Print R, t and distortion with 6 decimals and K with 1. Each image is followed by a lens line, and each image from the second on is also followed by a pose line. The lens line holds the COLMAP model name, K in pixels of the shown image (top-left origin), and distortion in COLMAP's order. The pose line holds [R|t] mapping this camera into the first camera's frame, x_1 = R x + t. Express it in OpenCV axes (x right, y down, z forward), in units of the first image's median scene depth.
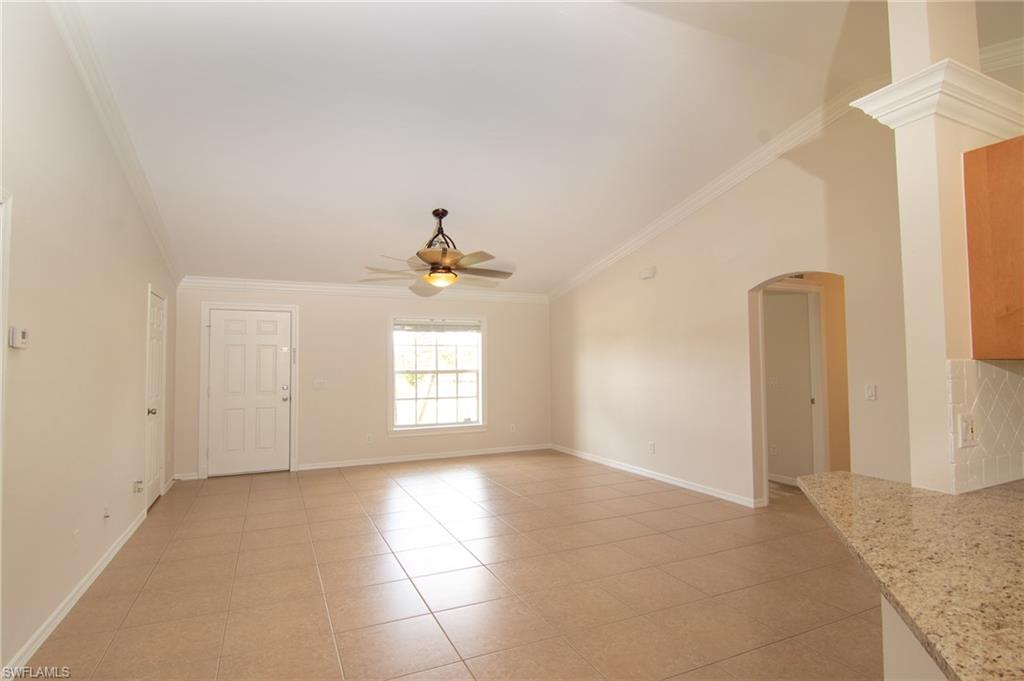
lens RADIAL K [[520.8, 0, 512.0], [0, 520.8, 340.5], [0, 0, 1]] dist [-0.003909, -0.010400]
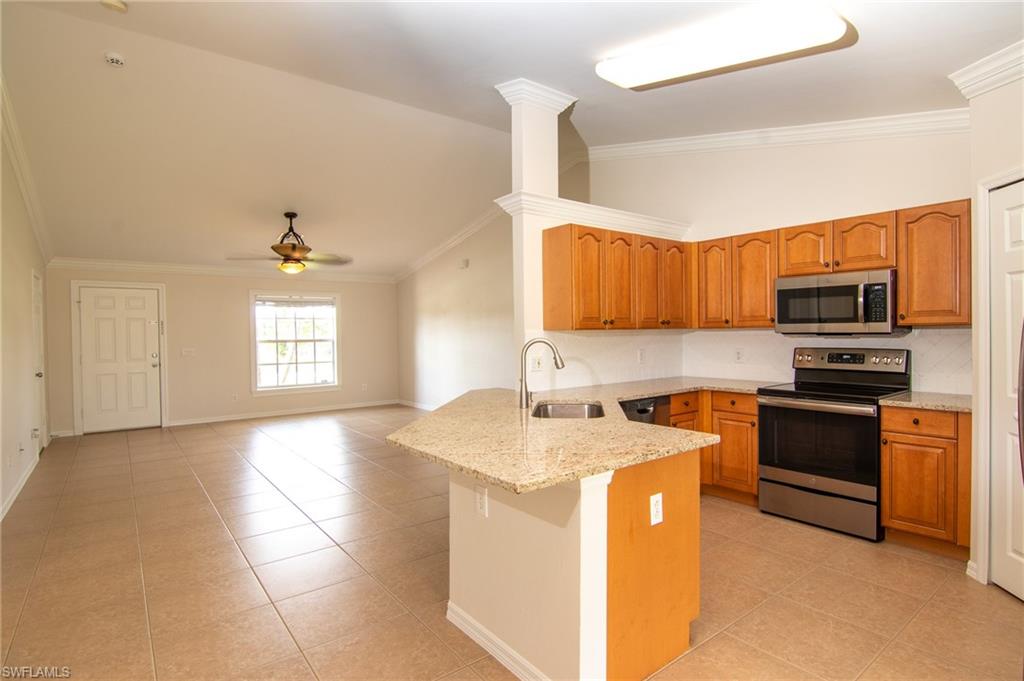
lens RADIAL K [[520.8, 0, 512.0], [0, 520.8, 340.5], [0, 0, 1]] dist [-0.003909, -0.010400]
pose [[0.975506, -0.007911, 0.219829, 0.089865], [-0.004712, 0.998372, 0.056838, -0.012458], [-0.219921, -0.056482, 0.973881, -0.309715]]
